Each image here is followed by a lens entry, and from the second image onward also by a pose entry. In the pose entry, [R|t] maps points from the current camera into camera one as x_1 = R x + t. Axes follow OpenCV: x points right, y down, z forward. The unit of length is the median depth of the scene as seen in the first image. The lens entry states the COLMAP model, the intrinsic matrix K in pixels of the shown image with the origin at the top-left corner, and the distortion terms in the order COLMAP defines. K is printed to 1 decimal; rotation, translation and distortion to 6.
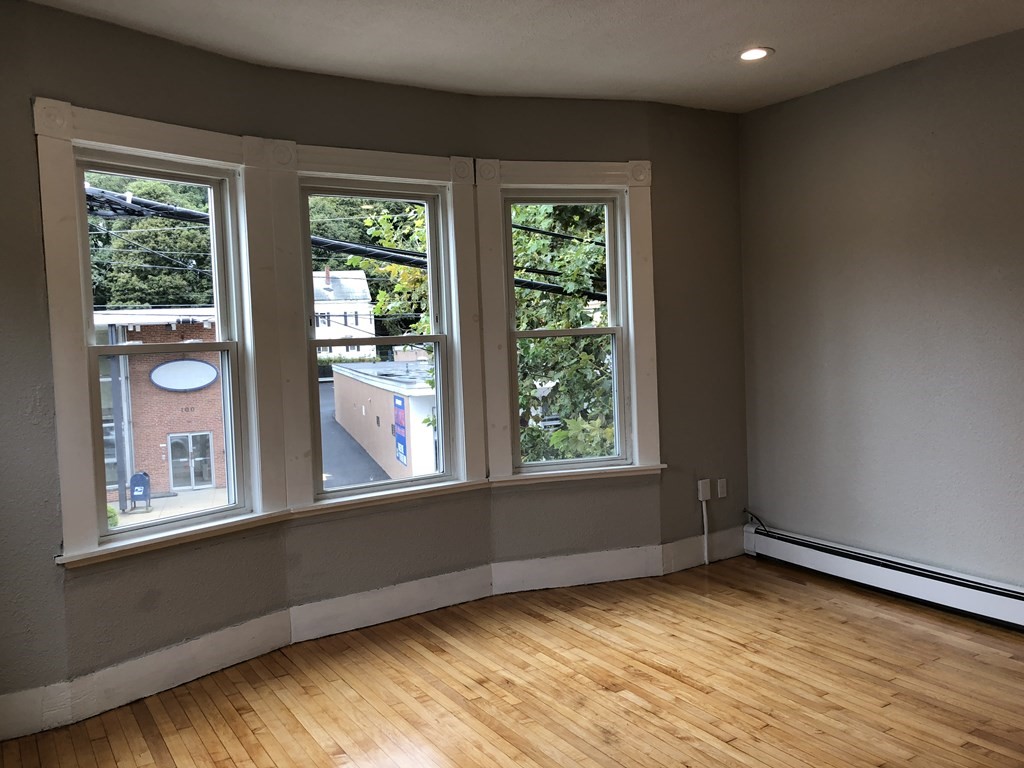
lens RADIAL K [[841.3, 0, 512.0], [0, 841.3, 384.0], [0, 0, 1]] dist [0.025160, -0.009235]
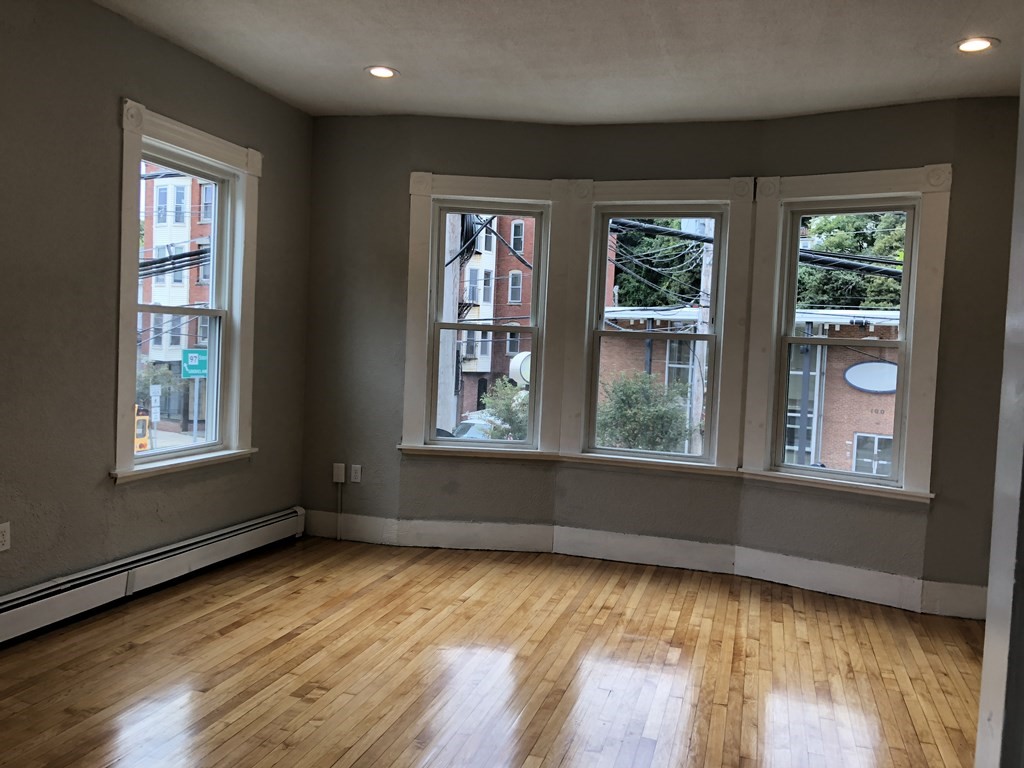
lens RADIAL K [[851.8, 0, 512.0], [0, 851.8, 384.0], [0, 0, 1]] dist [0.036662, -0.014269]
pose [[0.649032, 0.112693, -0.752368, 0.646134], [-0.114762, 0.992153, 0.049610, -0.018846], [0.752055, 0.054145, 0.656872, 0.038372]]
